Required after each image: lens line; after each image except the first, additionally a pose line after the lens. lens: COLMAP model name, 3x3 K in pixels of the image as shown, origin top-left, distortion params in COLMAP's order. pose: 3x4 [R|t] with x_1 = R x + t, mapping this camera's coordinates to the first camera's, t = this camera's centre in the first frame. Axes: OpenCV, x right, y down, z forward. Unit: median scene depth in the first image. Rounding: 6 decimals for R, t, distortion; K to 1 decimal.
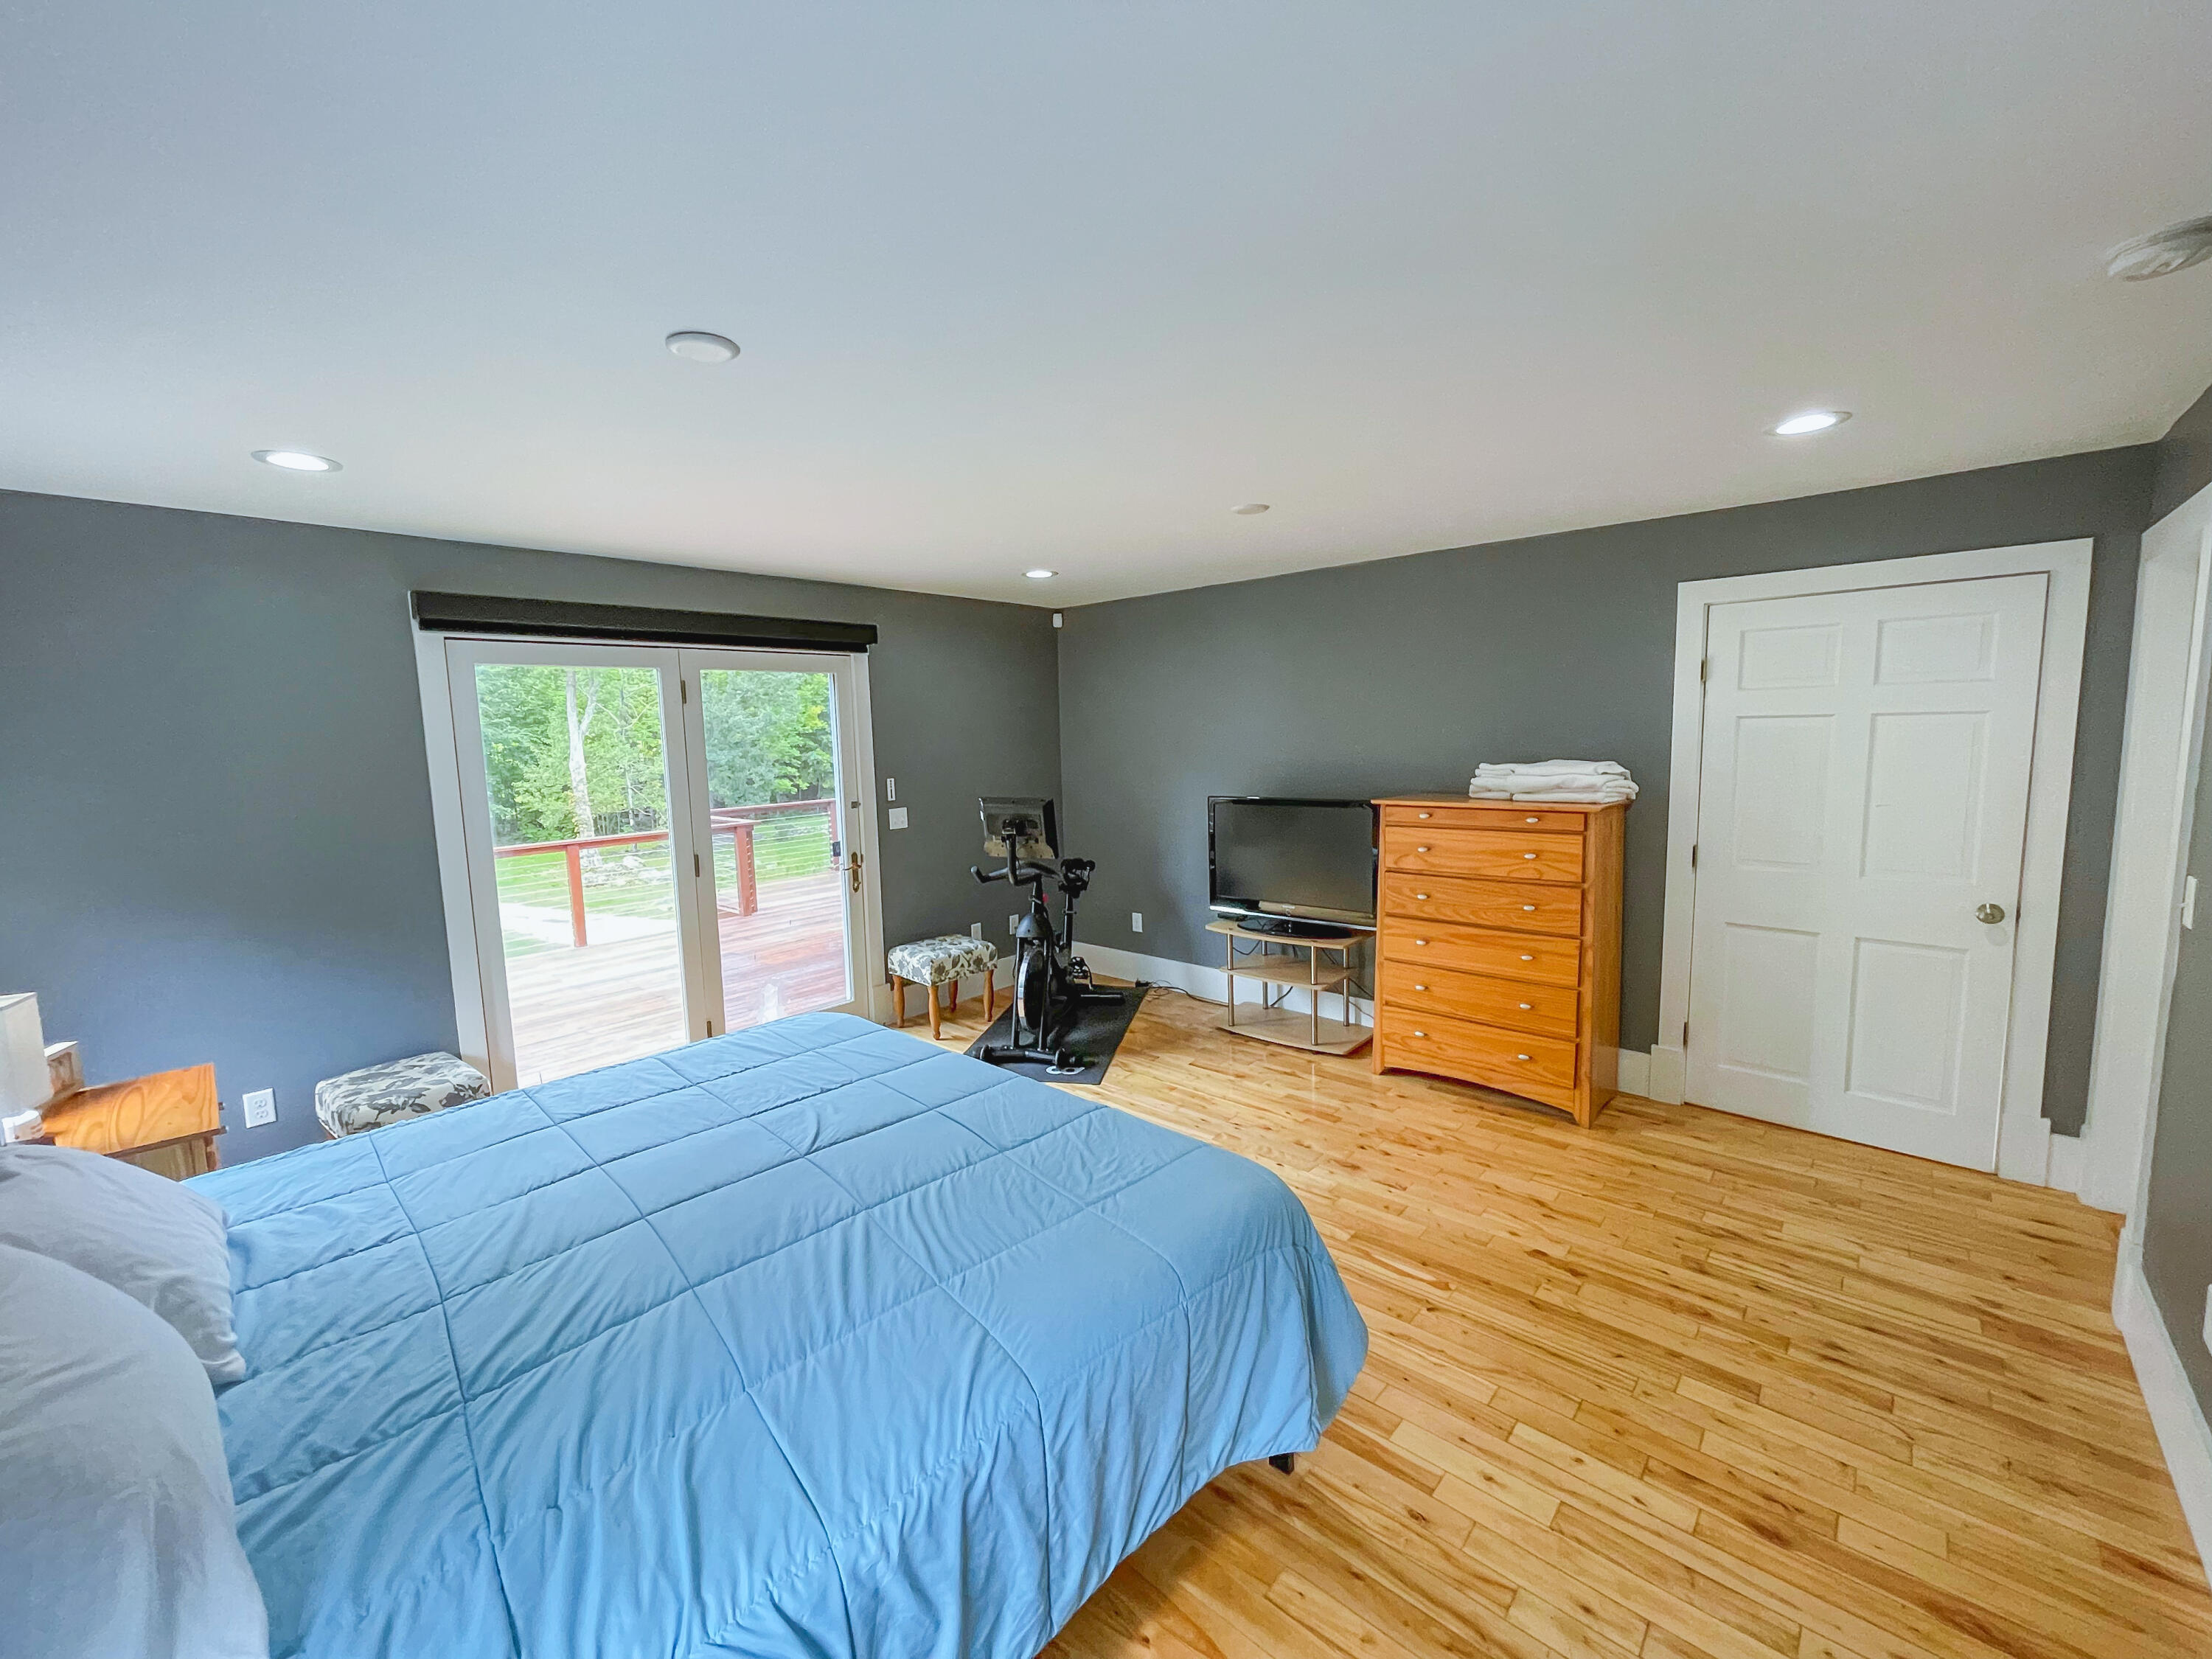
lens RADIAL K [[892.1, 0, 1086.6], [0, 892.1, 826.6], [0, 0, 1]] dist [0.001476, -0.001422]
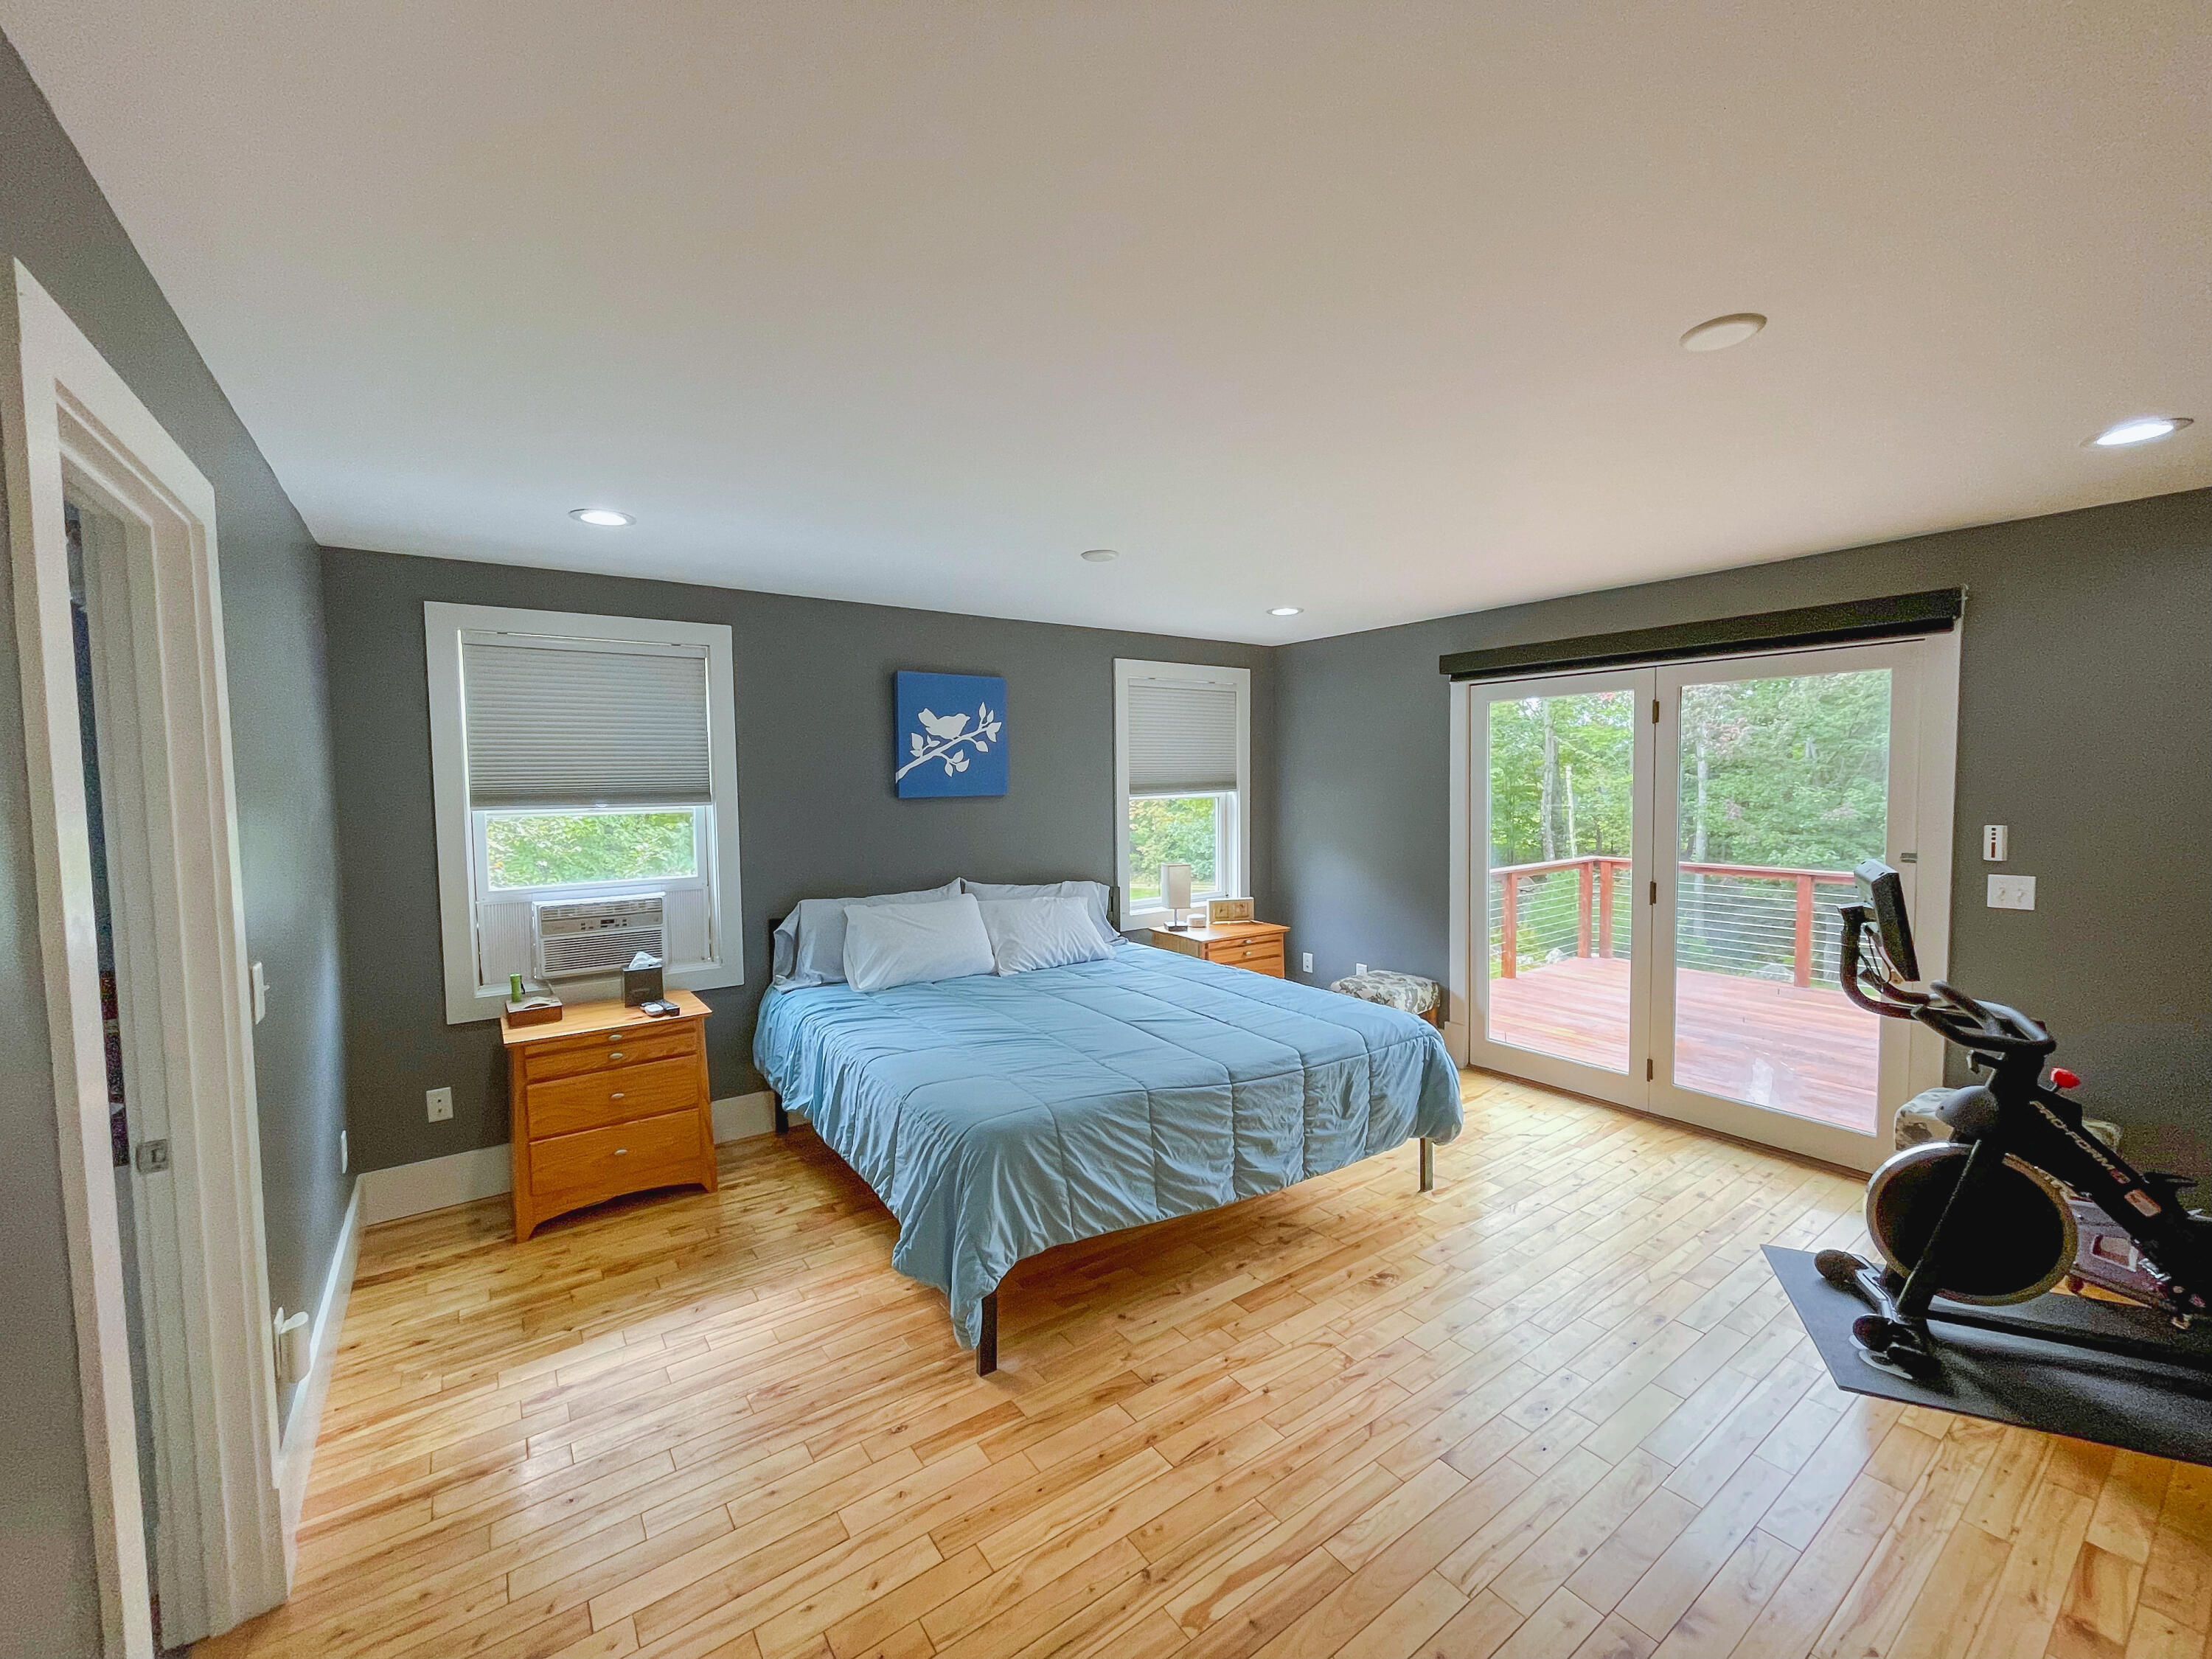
lens RADIAL K [[892.1, 0, 1106.4], [0, 892.1, 831.3], [0, 0, 1]] dist [0.001476, -0.001422]
pose [[-0.198091, 0.088647, -0.976167, 0.615775], [-0.090070, 0.990042, 0.108185, -0.073820], [0.976037, 0.109354, -0.188134, 0.614510]]
